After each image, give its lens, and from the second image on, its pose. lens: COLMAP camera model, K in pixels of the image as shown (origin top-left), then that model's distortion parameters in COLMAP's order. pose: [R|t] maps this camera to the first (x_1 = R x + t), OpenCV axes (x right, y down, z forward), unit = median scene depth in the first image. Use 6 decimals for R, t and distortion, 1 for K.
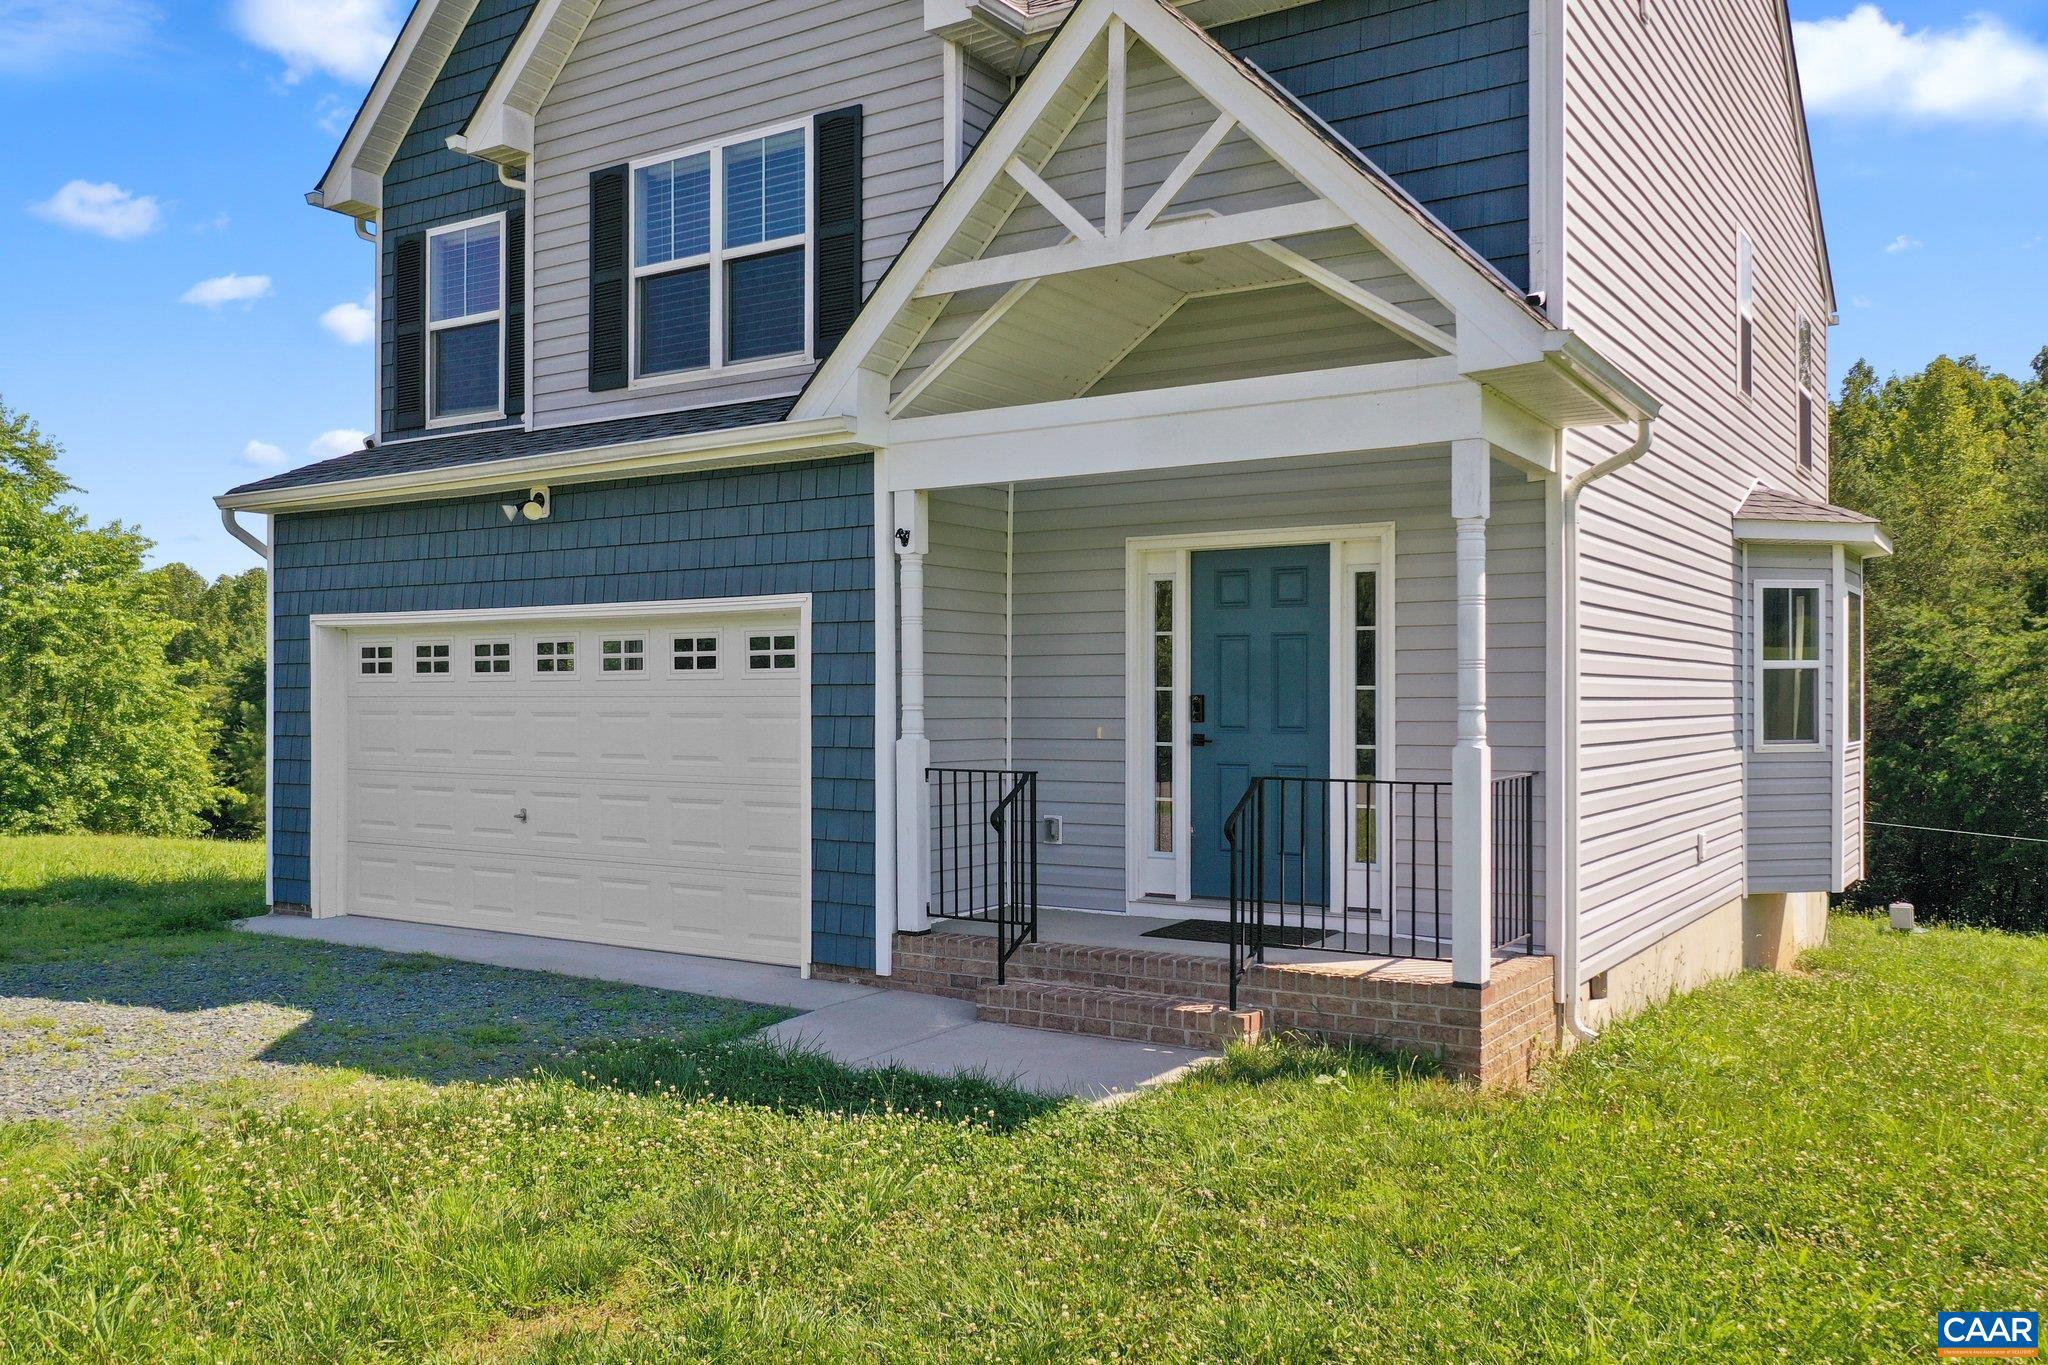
lens RADIAL K [[1653.4, 0, 1006.4], [0, 1653.4, 692.5], [0, 0, 1]] dist [-0.006443, 0.012736]
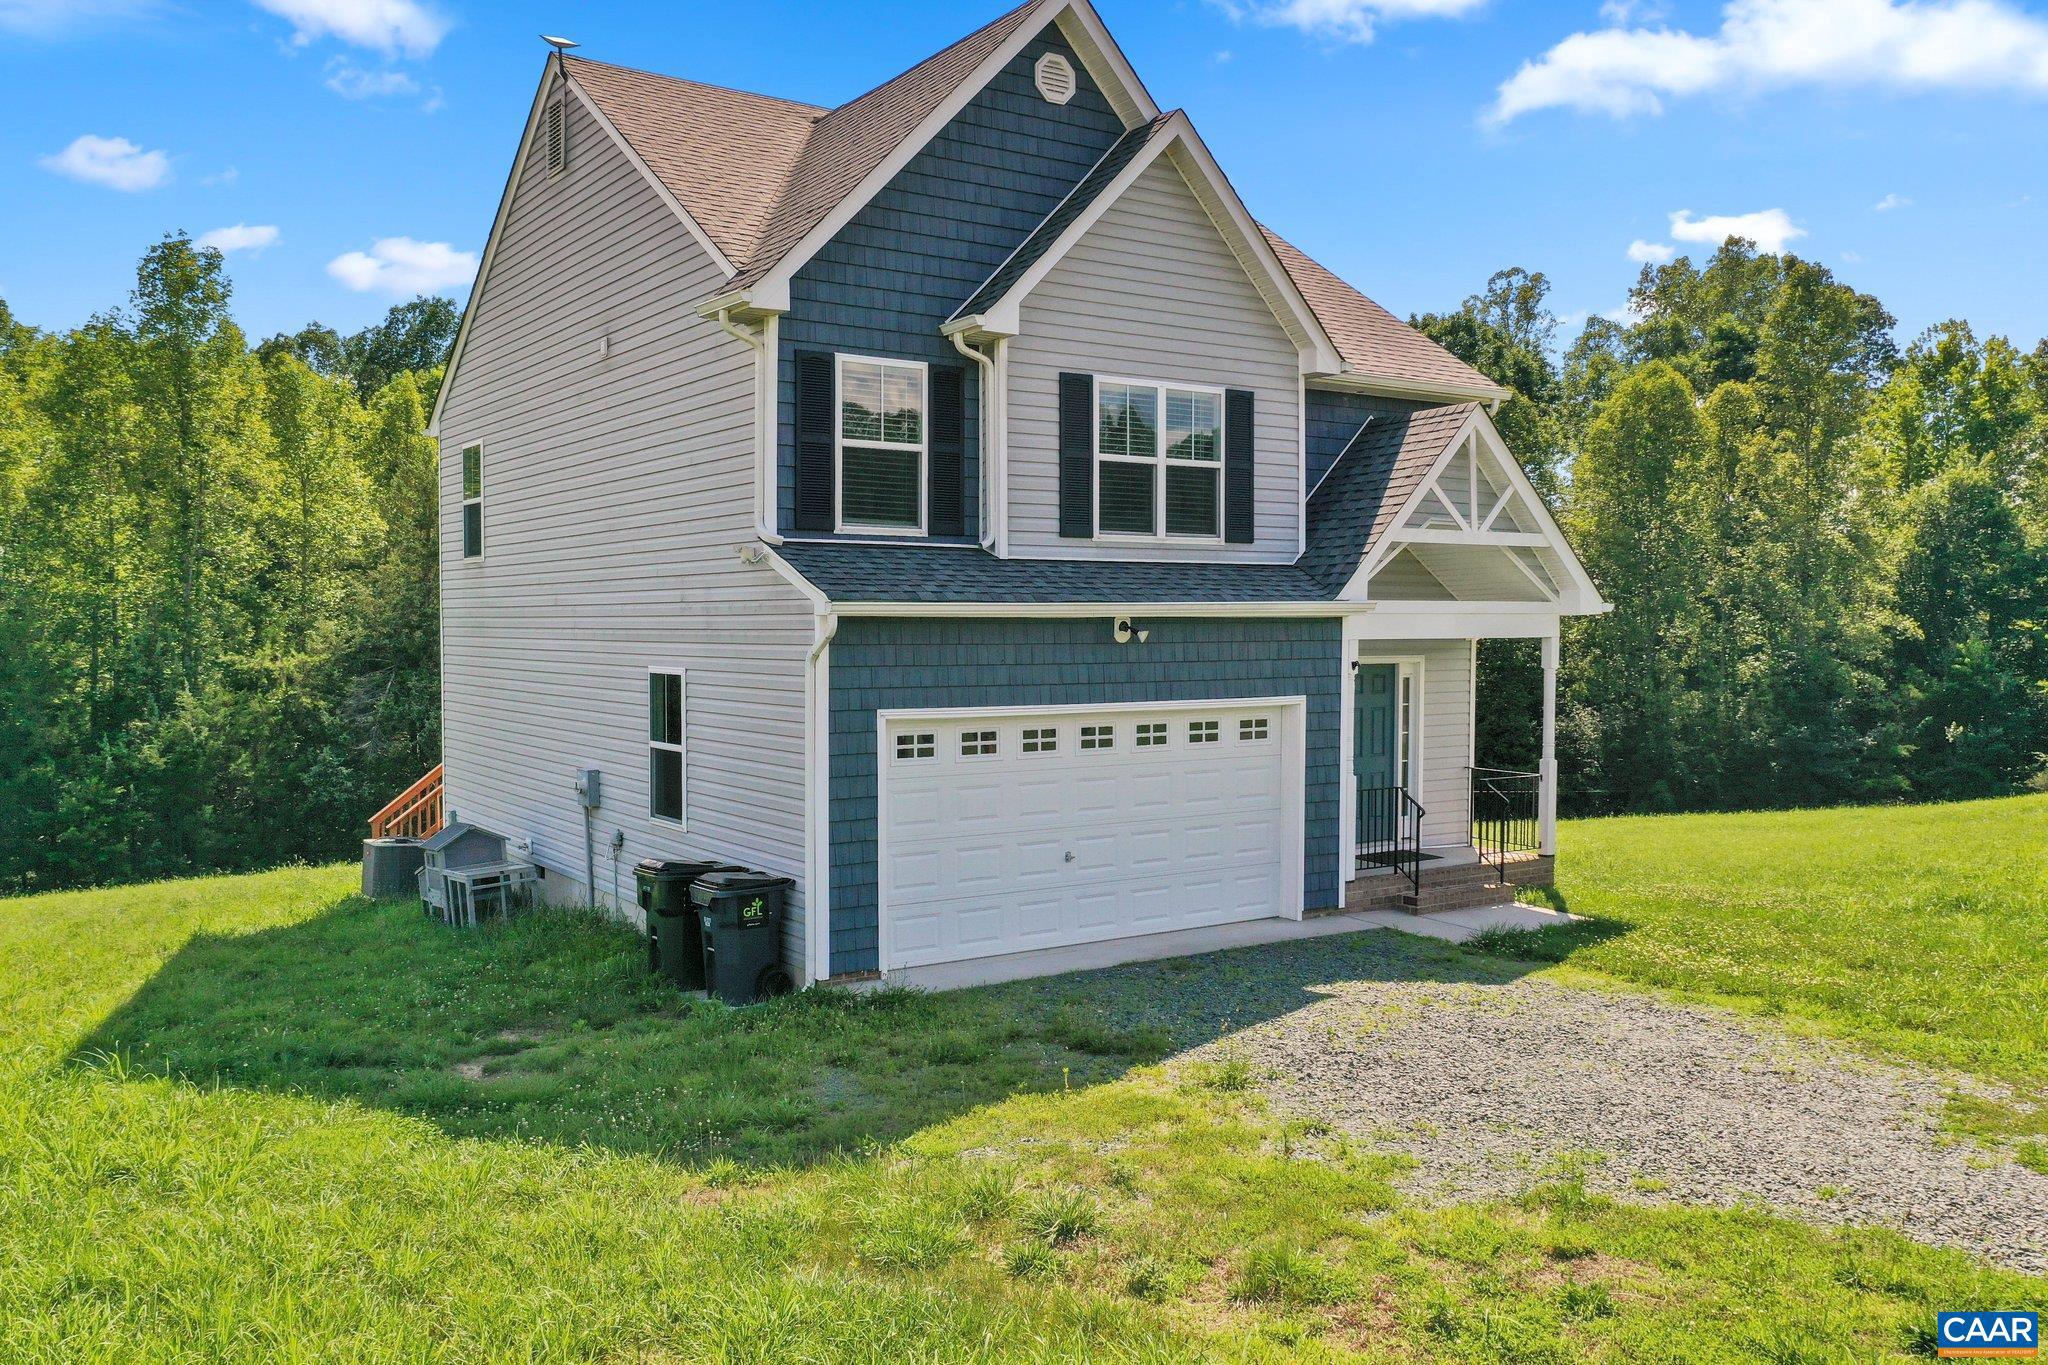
lens RADIAL K [[1653.4, 0, 1032.5], [0, 1653.4, 688.3], [0, 0, 1]] dist [-0.006443, 0.012736]
pose [[0.379556, -0.039559, 0.924323, -1.776169], [-0.005160, 0.998979, 0.044872, -0.140631], [-0.925155, -0.021801, 0.378964, 0.602783]]
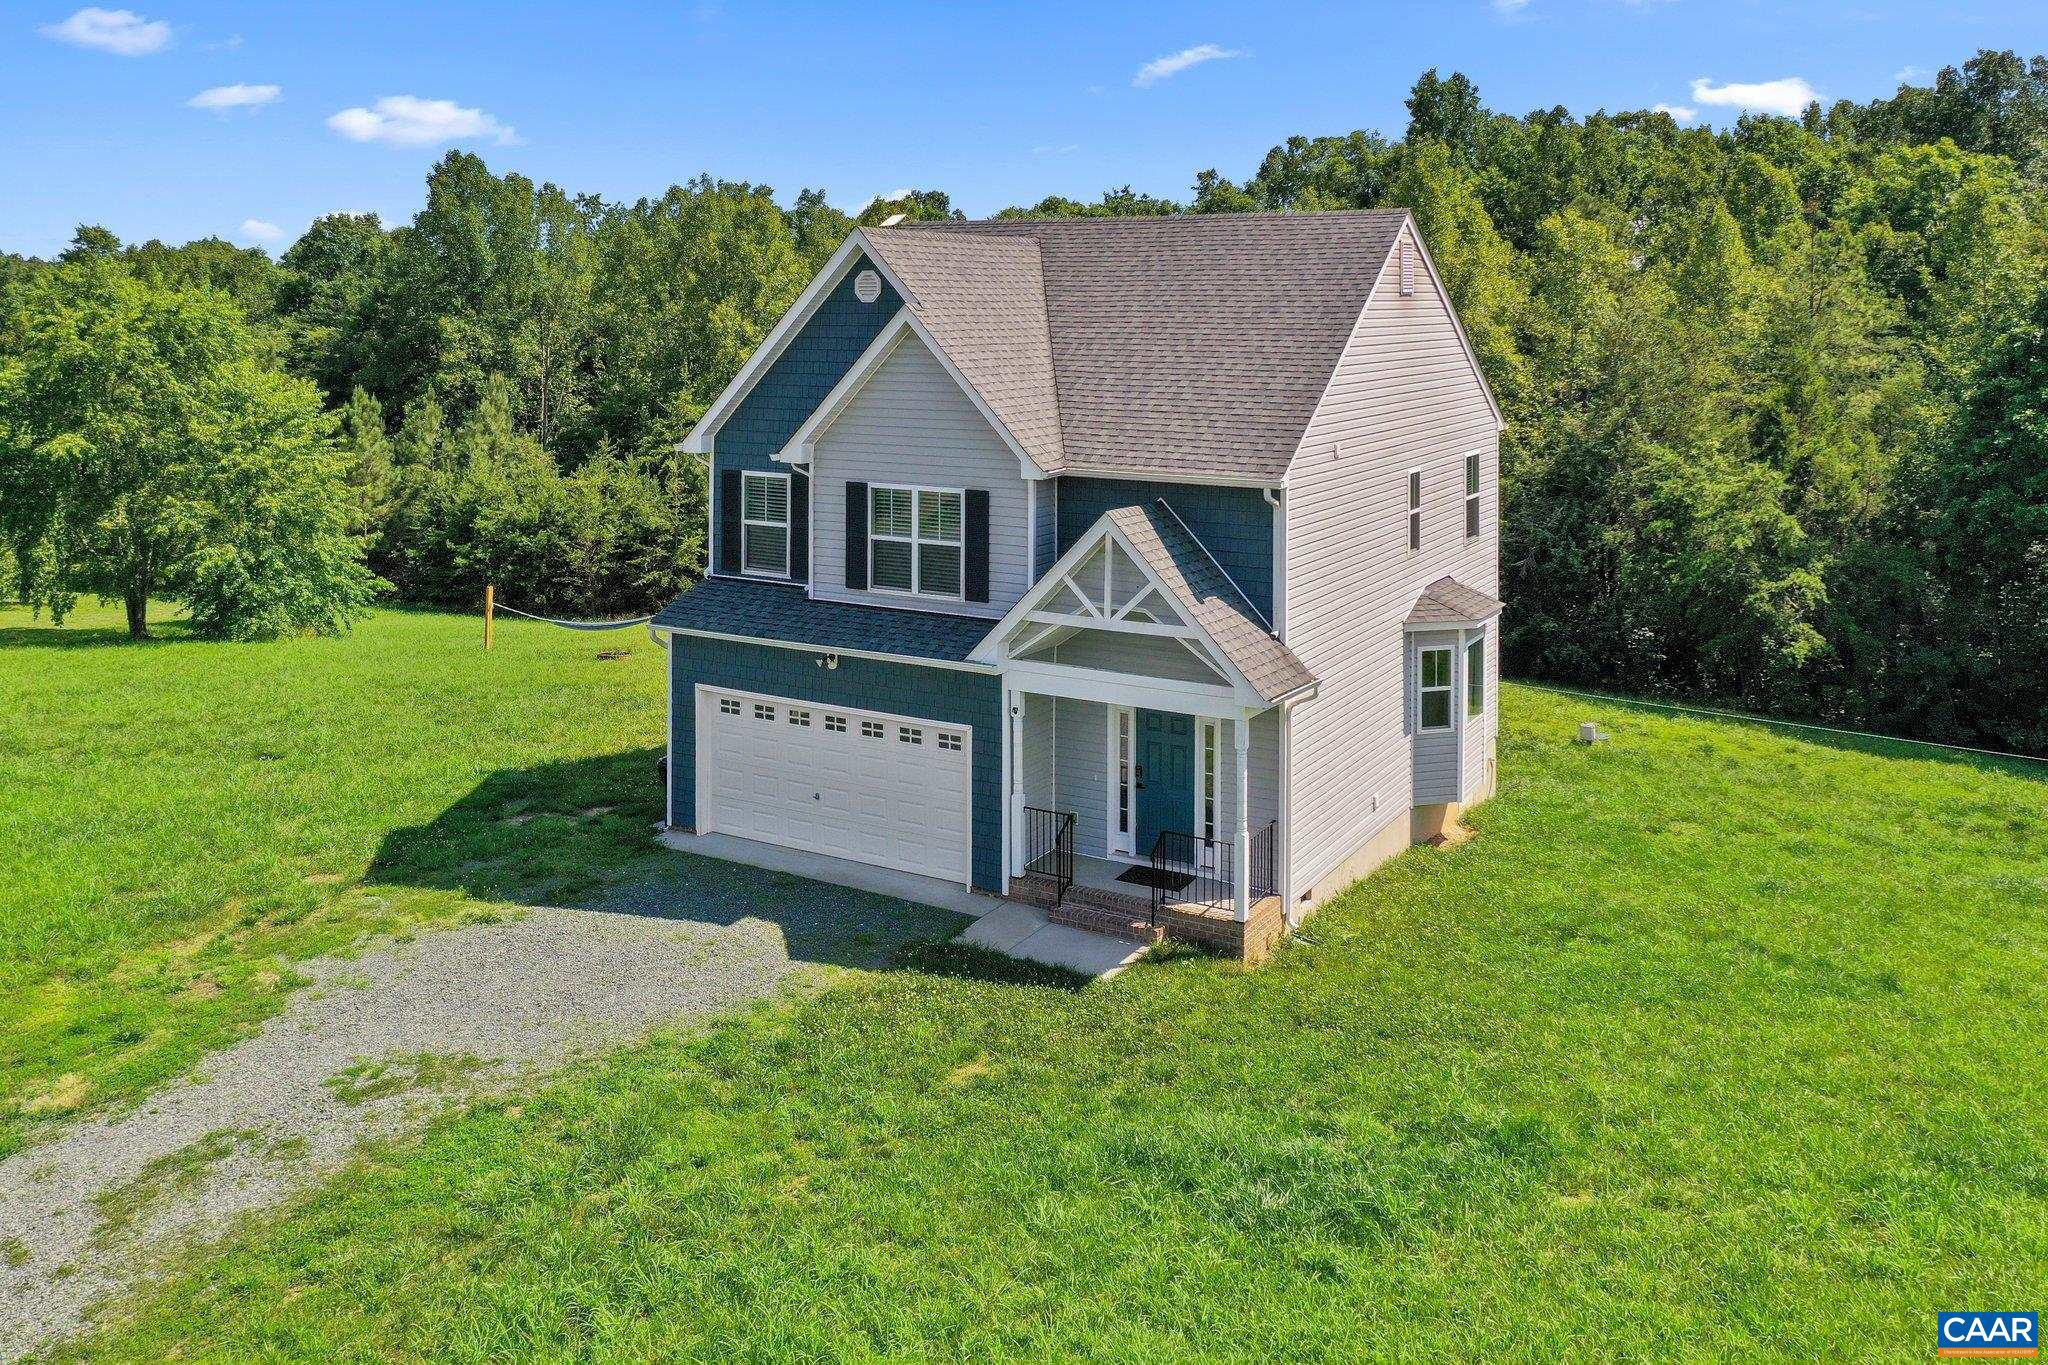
lens RADIAL K [[1718.7, 0, 1003.0], [0, 1718.7, 304.3], [0, 0, 1]] dist [0.004307, -0.013727]
pose [[0.999064, 0.001318, 0.043229, -0.176131], [-0.001776, 0.999943, 0.010574, -0.661621], [-0.043212, -0.010640, 0.999009, -1.364865]]
